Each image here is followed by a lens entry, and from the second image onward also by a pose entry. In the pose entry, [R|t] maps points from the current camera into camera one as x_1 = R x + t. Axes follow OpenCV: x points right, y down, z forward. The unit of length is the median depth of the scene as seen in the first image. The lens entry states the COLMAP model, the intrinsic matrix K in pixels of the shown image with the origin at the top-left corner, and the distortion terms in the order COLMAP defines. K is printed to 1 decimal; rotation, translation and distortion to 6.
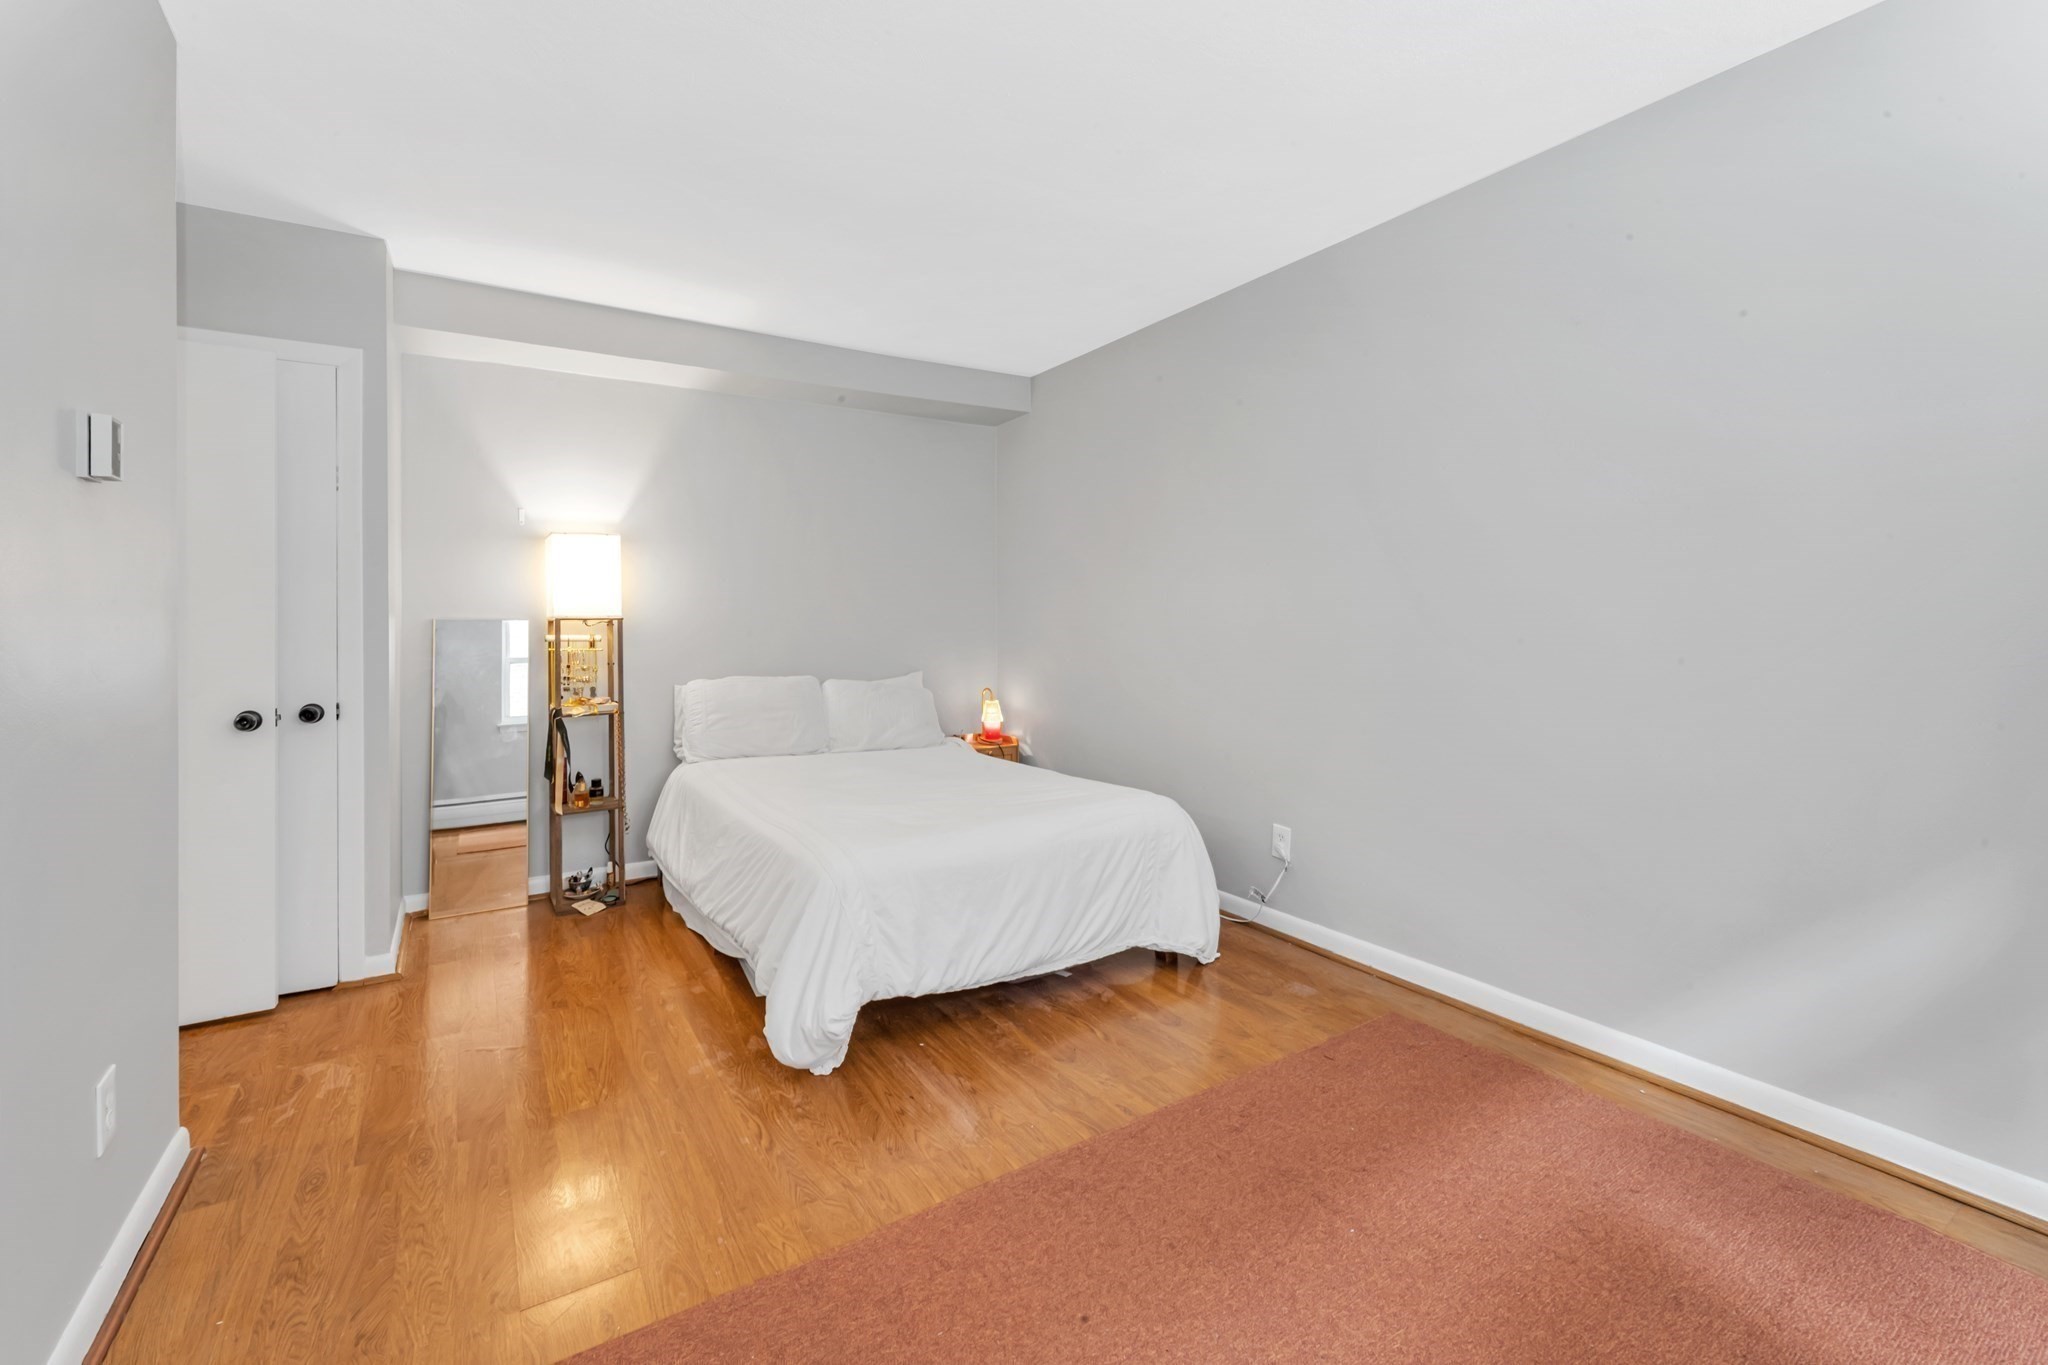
lens RADIAL K [[815.2, 0, 1028.5], [0, 815.2, 620.6], [0, 0, 1]] dist [0.001197, 0.000123]
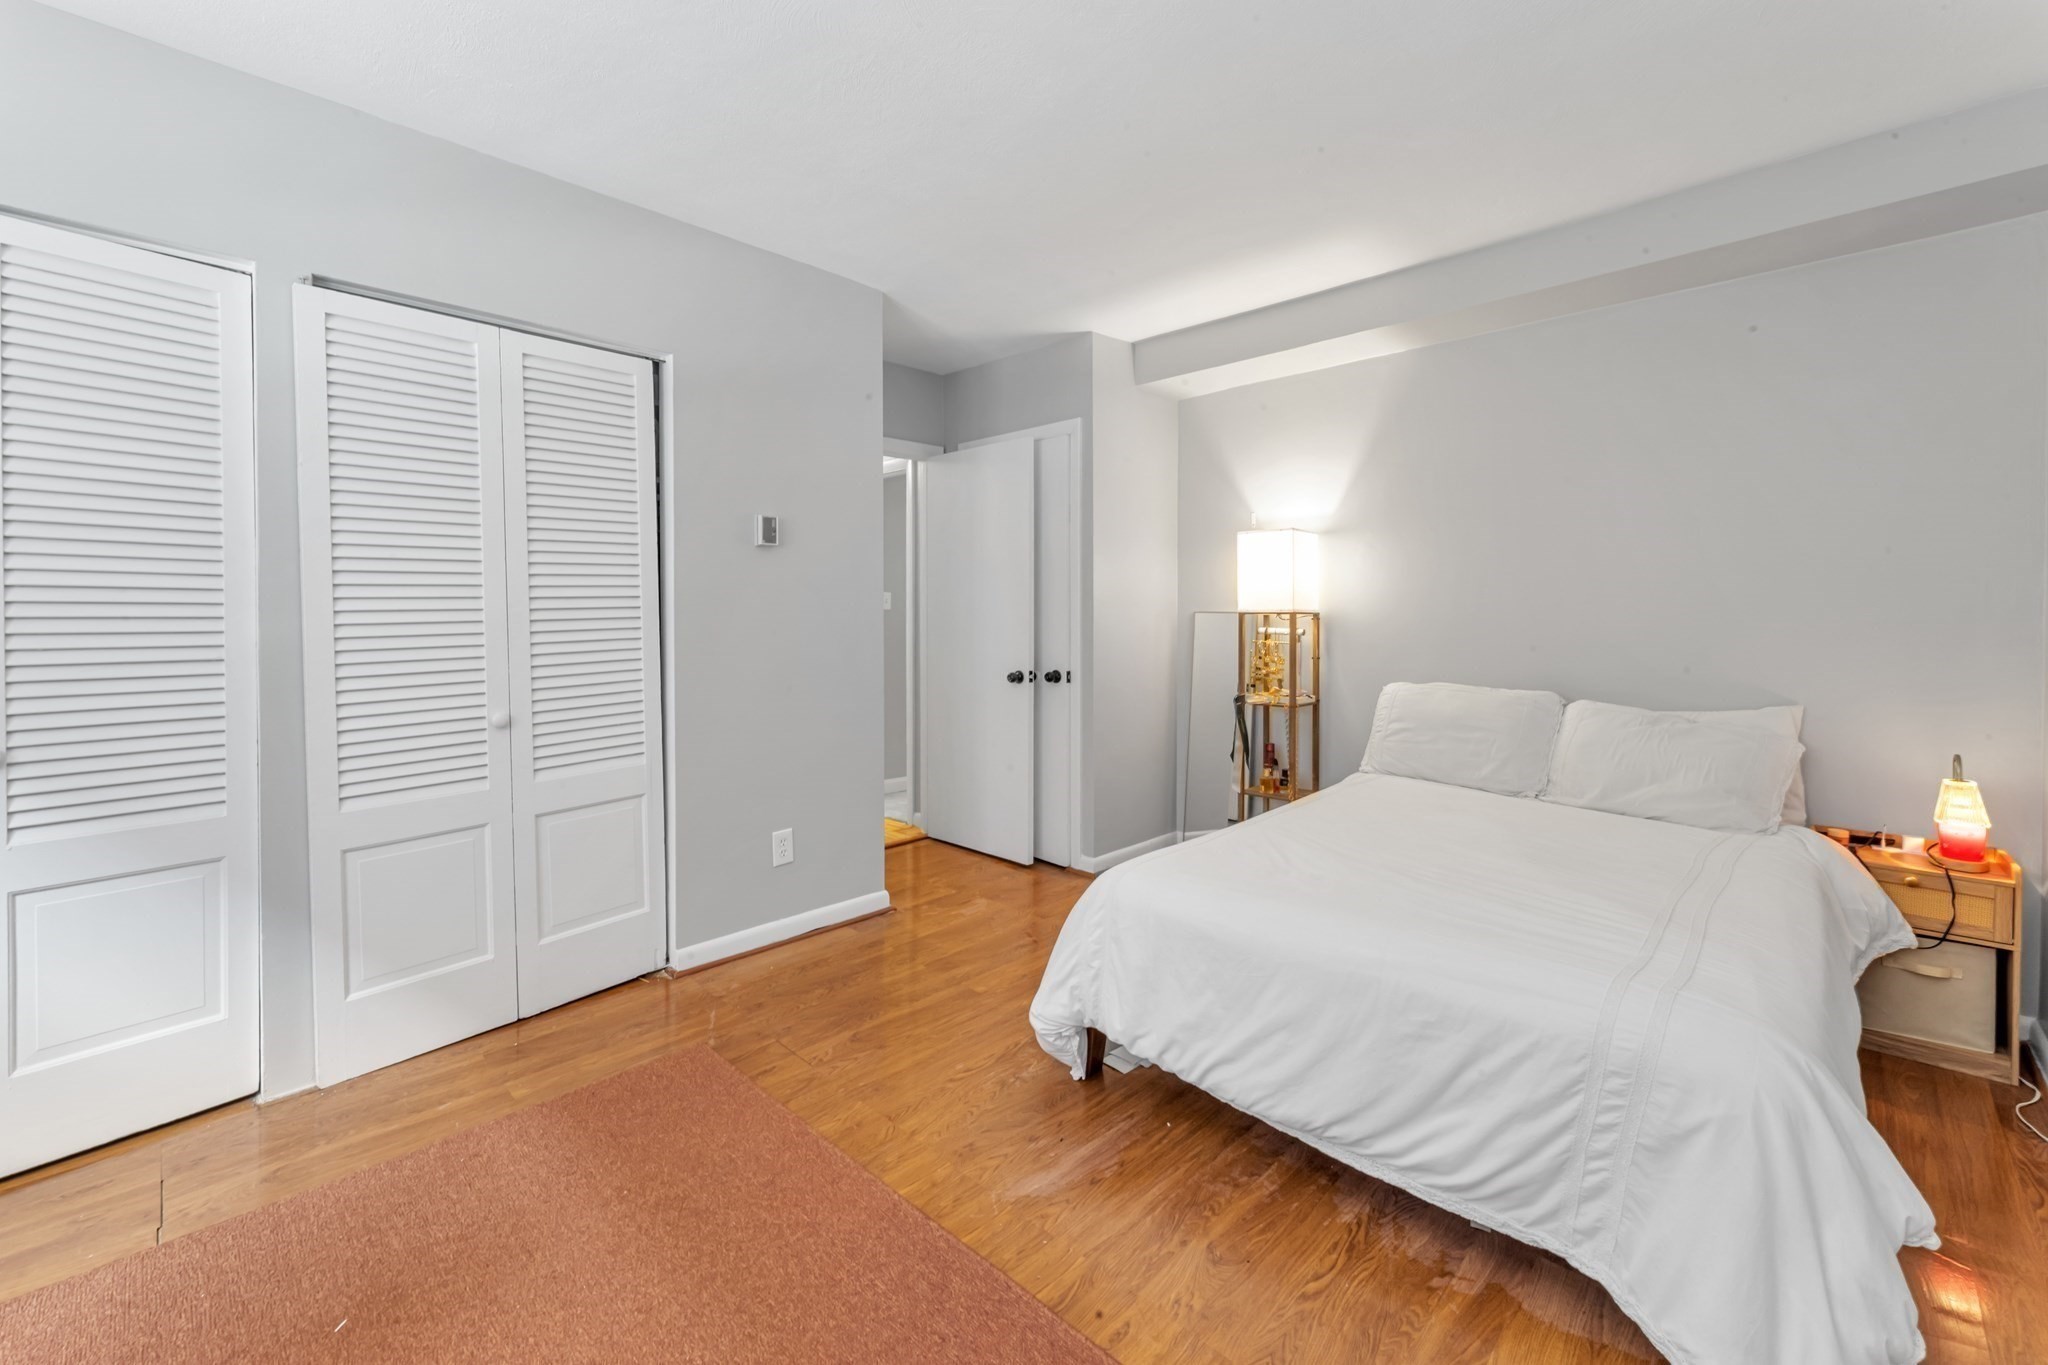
lens RADIAL K [[816.1, 0, 942.8], [0, 816.1, 635.9], [0, 0, 1]] dist [0.000758, 0.000073]
pose [[0.224885, 0.031392, -0.973880, 0.548199], [-0.006218, 0.999507, 0.030782, -0.002733], [0.974366, -0.000867, 0.224969, 0.525915]]
